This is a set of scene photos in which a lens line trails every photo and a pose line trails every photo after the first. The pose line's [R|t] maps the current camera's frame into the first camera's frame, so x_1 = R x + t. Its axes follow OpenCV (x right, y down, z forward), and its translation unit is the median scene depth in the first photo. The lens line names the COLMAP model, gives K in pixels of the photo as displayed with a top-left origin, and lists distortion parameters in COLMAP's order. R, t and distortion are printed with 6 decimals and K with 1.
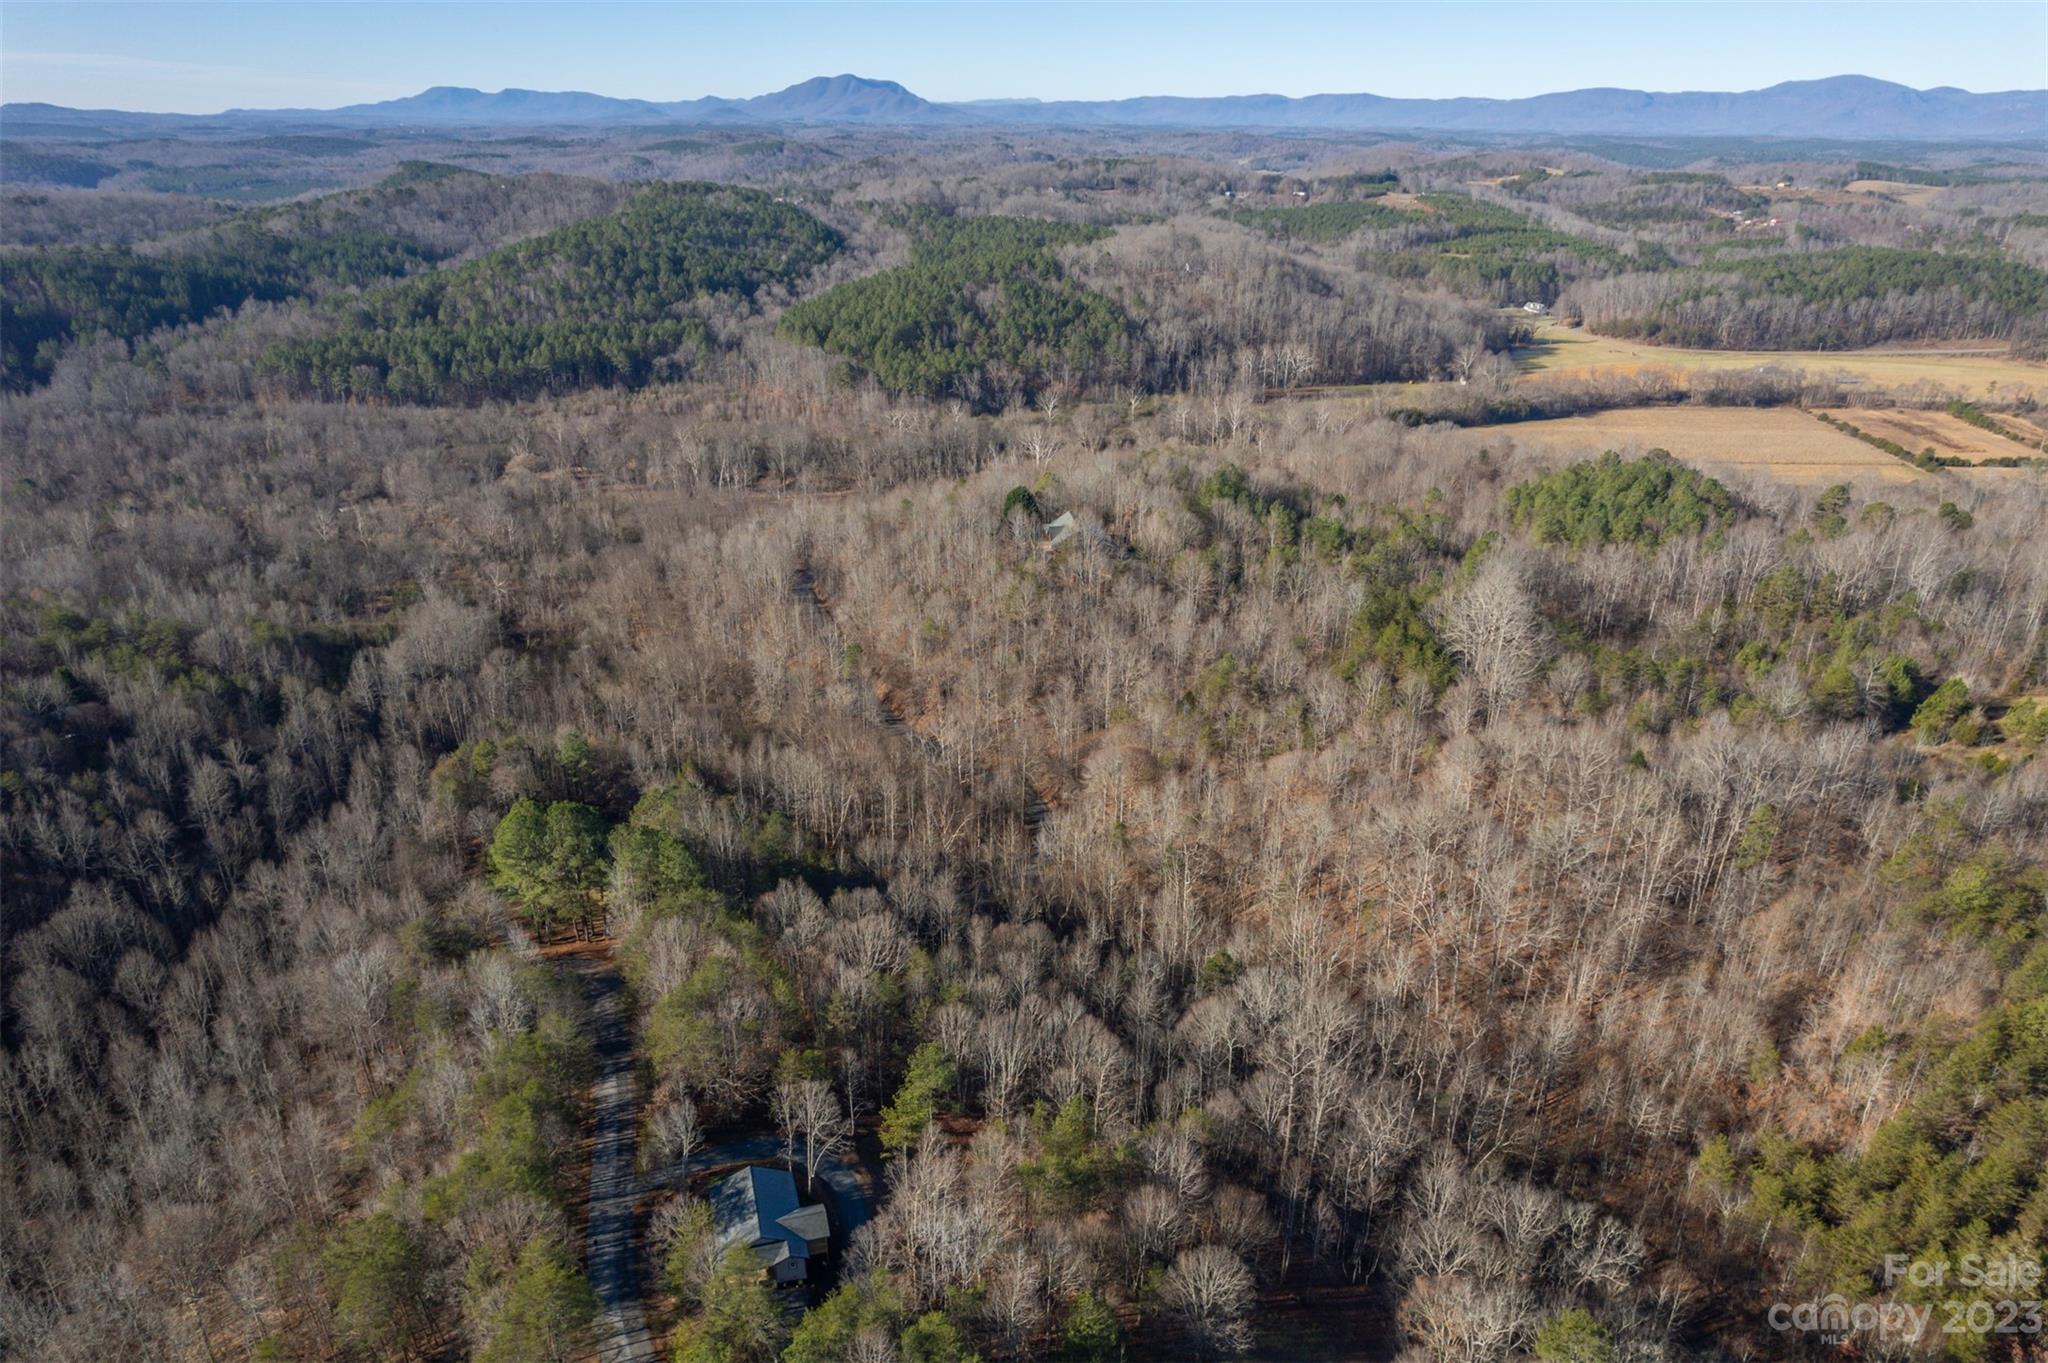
lens RADIAL K [[1303.7, 0, 1024.0], [0, 1303.7, 681.5], [0, 0, 1]] dist [-0.080266, 0.071568]
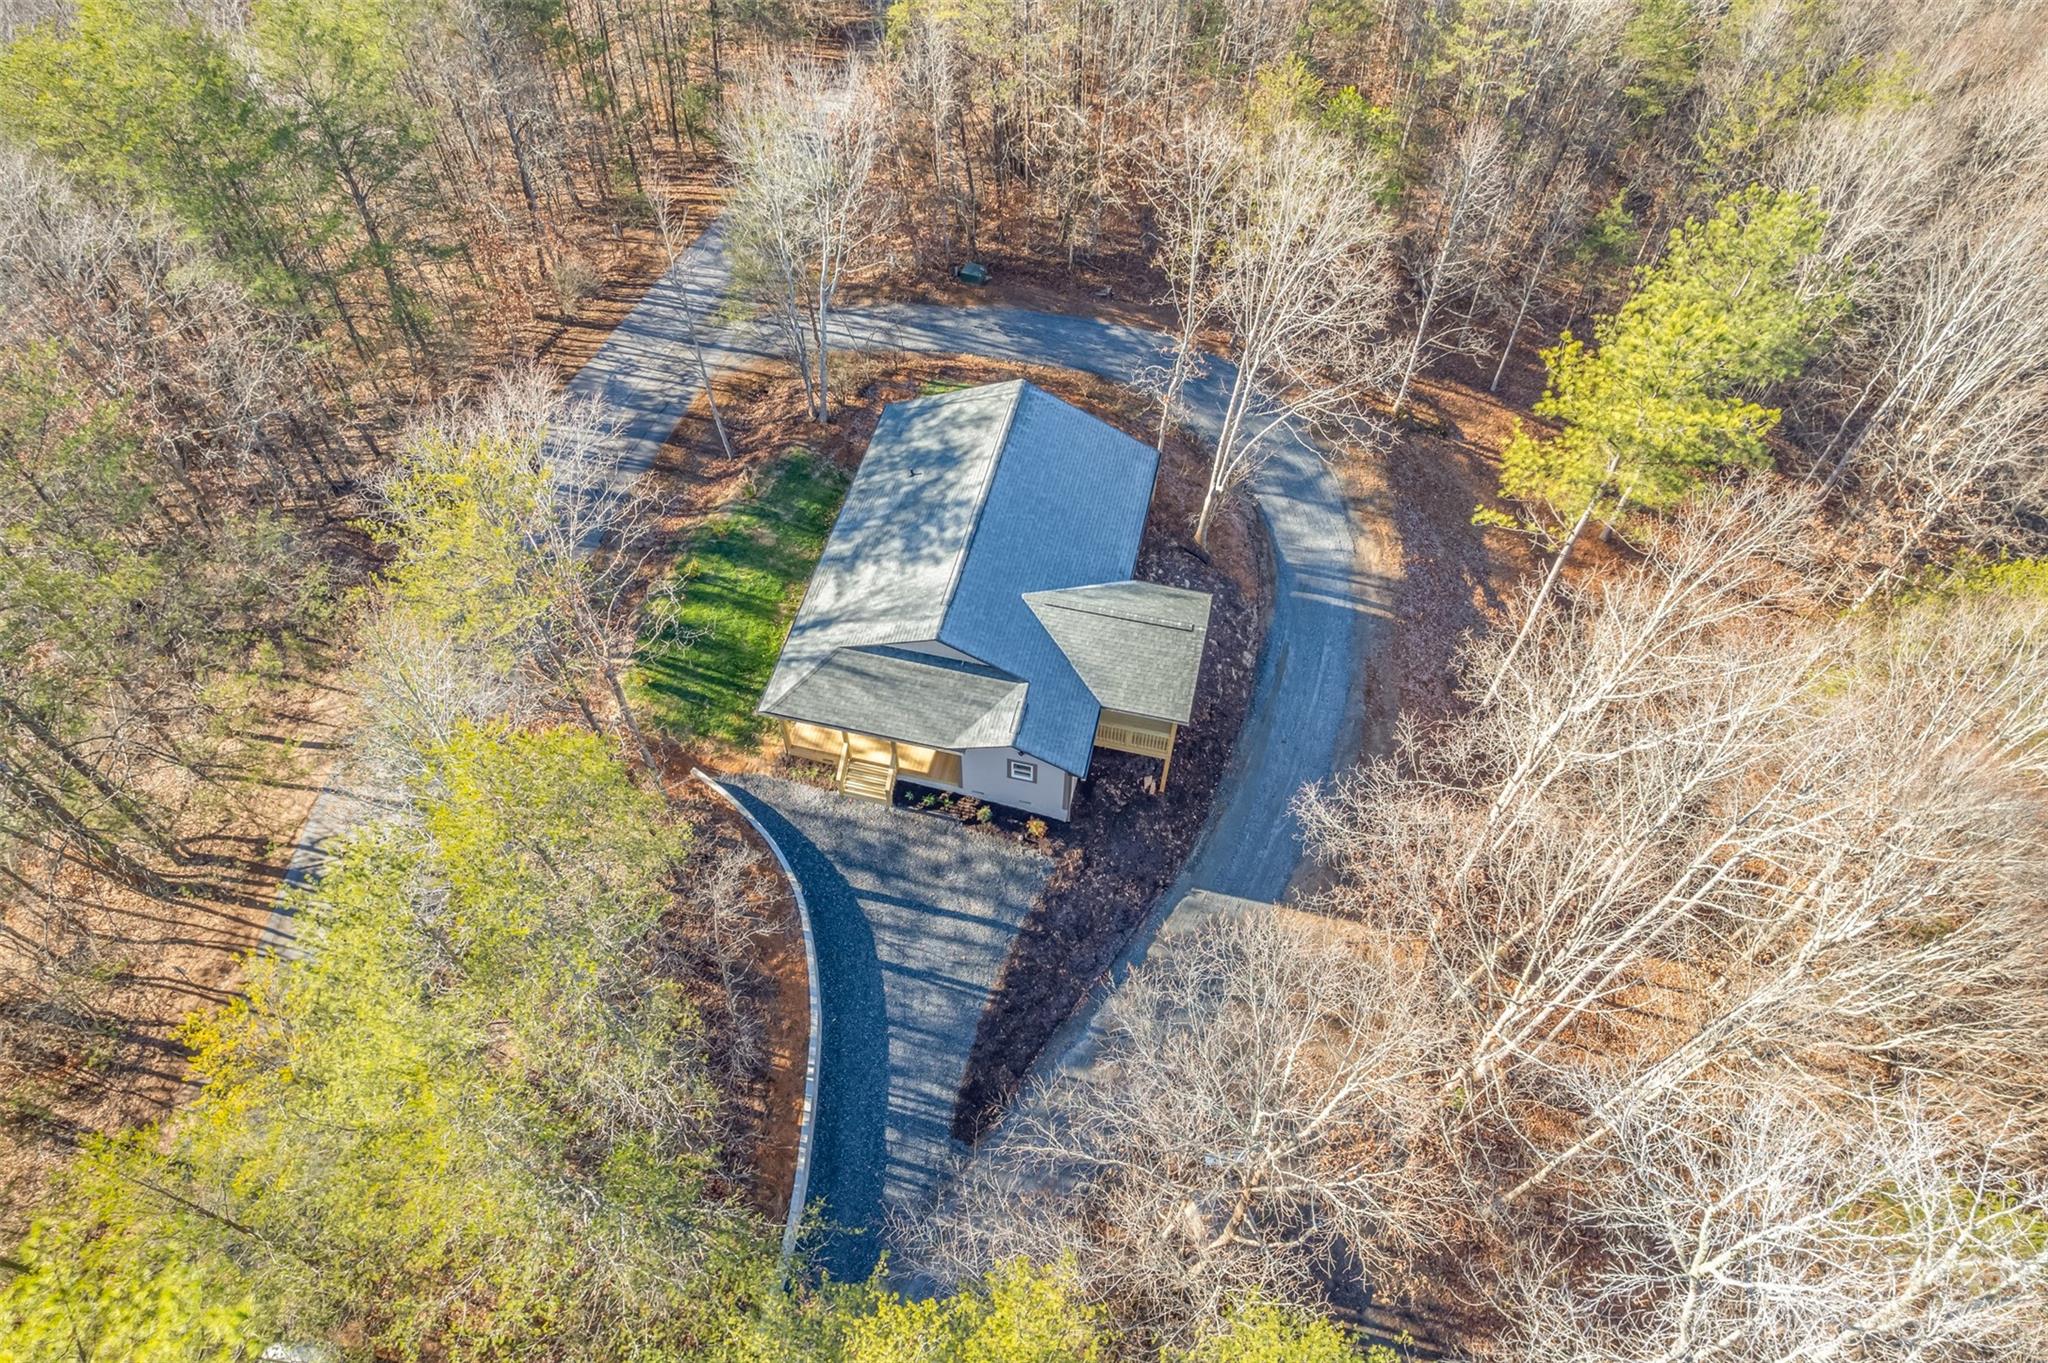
lens RADIAL K [[1291.1, 0, 1041.6], [0, 1291.1, 672.5], [0, 0, 1]] dist [-0.040691, 0.000954]
pose [[0.877533, 0.400142, -0.264239, -0.106292], [-0.207822, 0.813978, 0.542448, 0.269267], [0.432141, -0.421101, 0.797451, 0.737075]]
